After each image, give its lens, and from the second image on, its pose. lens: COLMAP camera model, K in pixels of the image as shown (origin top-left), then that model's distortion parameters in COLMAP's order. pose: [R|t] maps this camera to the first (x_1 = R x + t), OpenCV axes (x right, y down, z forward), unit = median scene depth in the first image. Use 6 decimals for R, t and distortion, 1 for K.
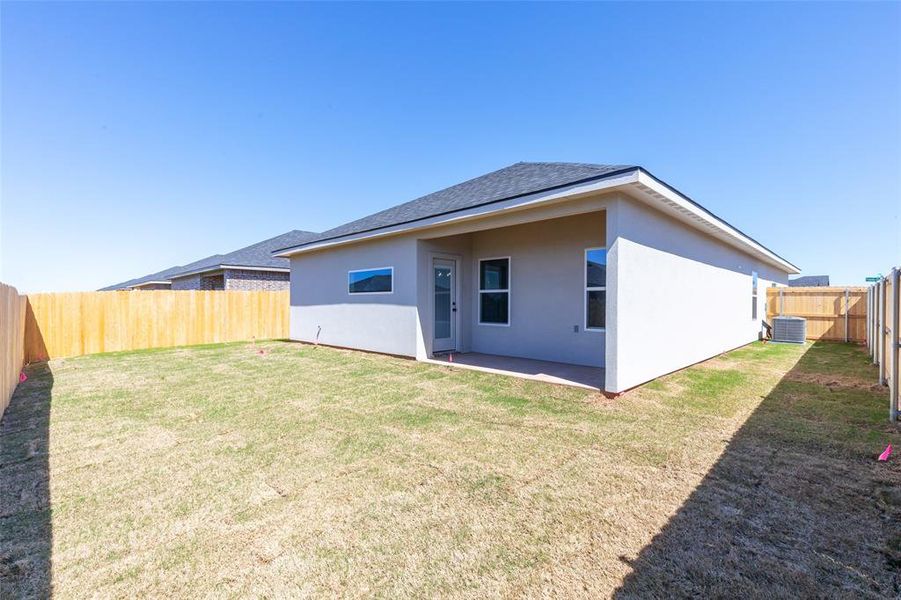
lens RADIAL K [[402.2, 0, 448.4], [0, 402.2, 306.4], [0, 0, 1]] dist [0.004128, 0.000378]
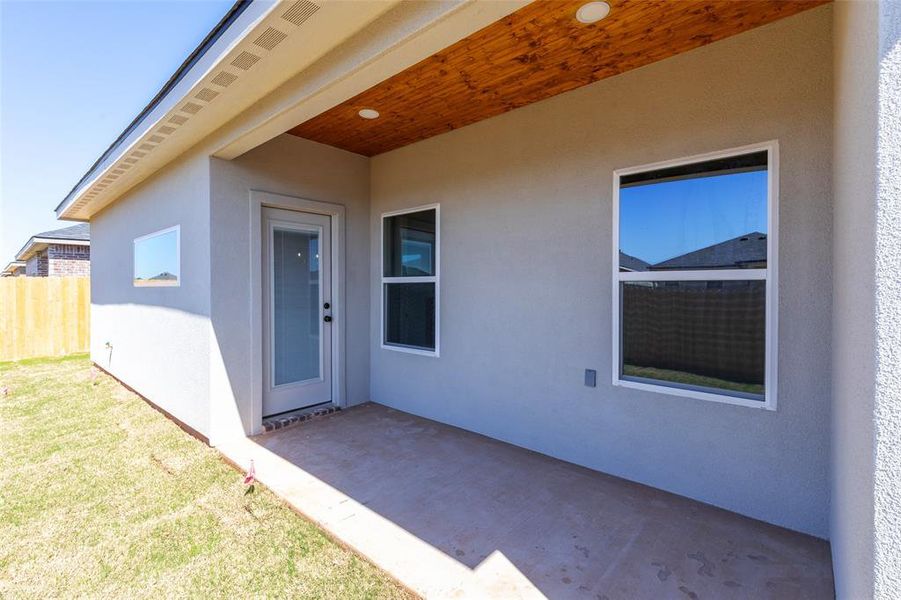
lens RADIAL K [[406.7, 0, 450.5], [0, 406.7, 295.3], [0, 0, 1]] dist [0.003625, 0.000085]
pose [[0.997839, 0.000148, 0.065699, 0.127597], [-0.000587, 0.999978, 0.006656, -0.022279], [-0.065697, -0.006681, 0.997817, 0.505042]]
